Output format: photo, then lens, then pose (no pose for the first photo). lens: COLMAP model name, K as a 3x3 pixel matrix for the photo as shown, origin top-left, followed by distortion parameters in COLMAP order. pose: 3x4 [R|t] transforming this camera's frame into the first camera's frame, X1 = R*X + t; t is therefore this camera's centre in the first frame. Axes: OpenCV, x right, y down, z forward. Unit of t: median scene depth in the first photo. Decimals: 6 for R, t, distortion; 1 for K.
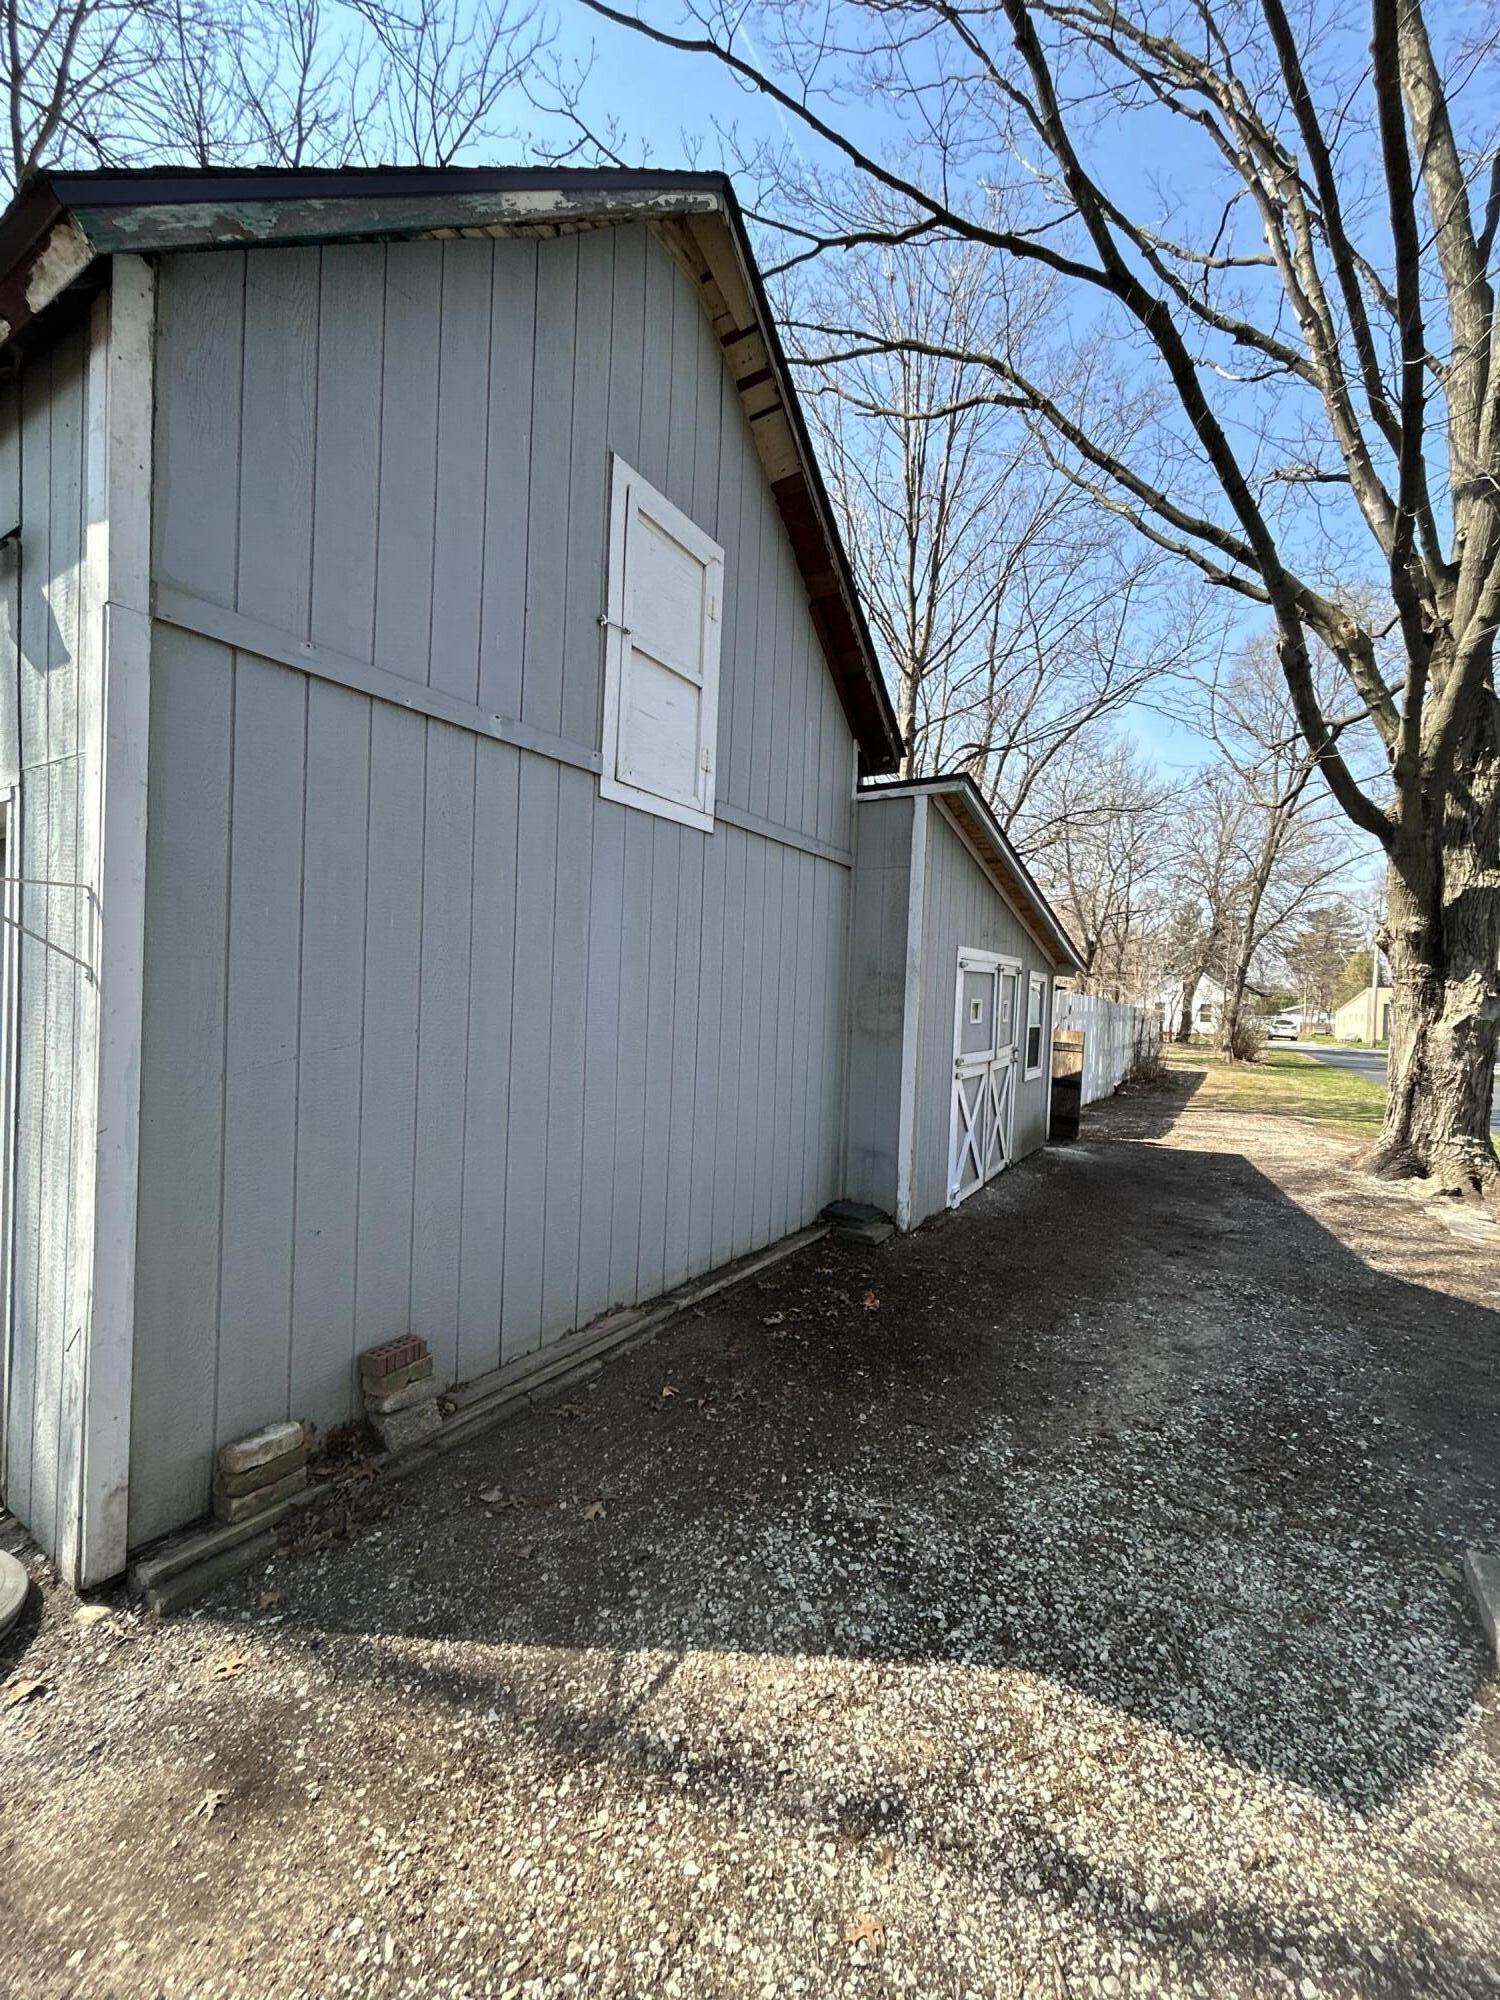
lens RADIAL K [[804.4, 0, 750.0], [0, 804.4, 1000.0], [0, 0, 1]] dist [0.000418, -0.000126]
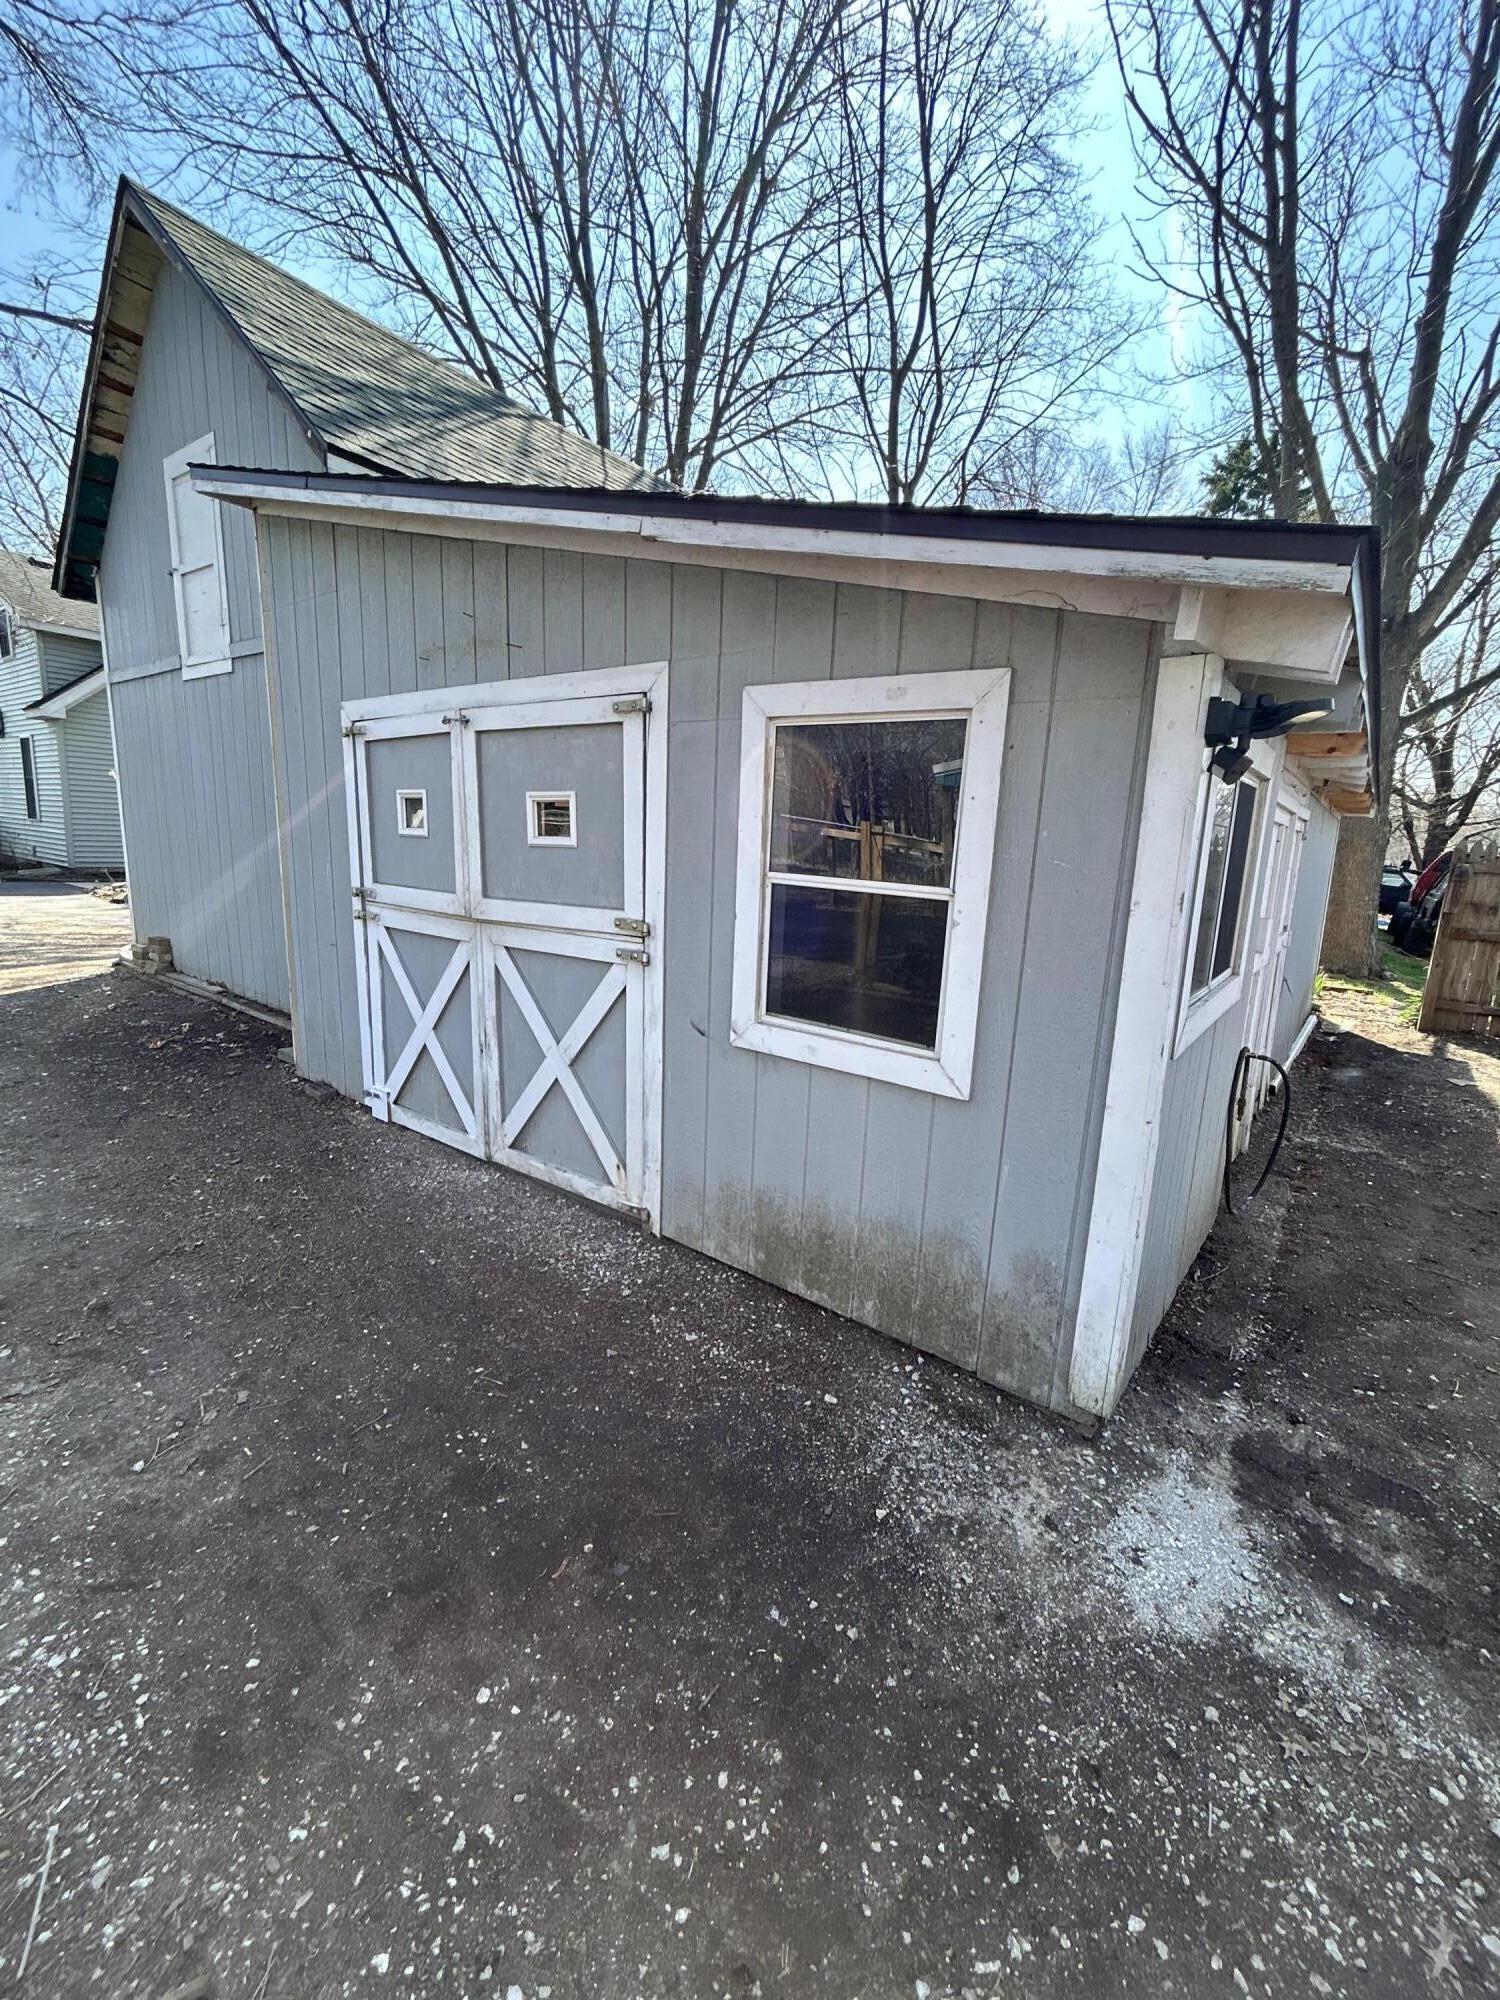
lens RADIAL K [[804.4, 0, 750.0], [0, 804.4, 1000.0], [0, 0, 1]] dist [0.000418, -0.000126]
pose [[-0.080413, 0.156125, -0.984459, 1.321865], [-0.062218, 0.984945, 0.161284, 0.060326], [0.994818, 0.074221, -0.069488, 2.053248]]
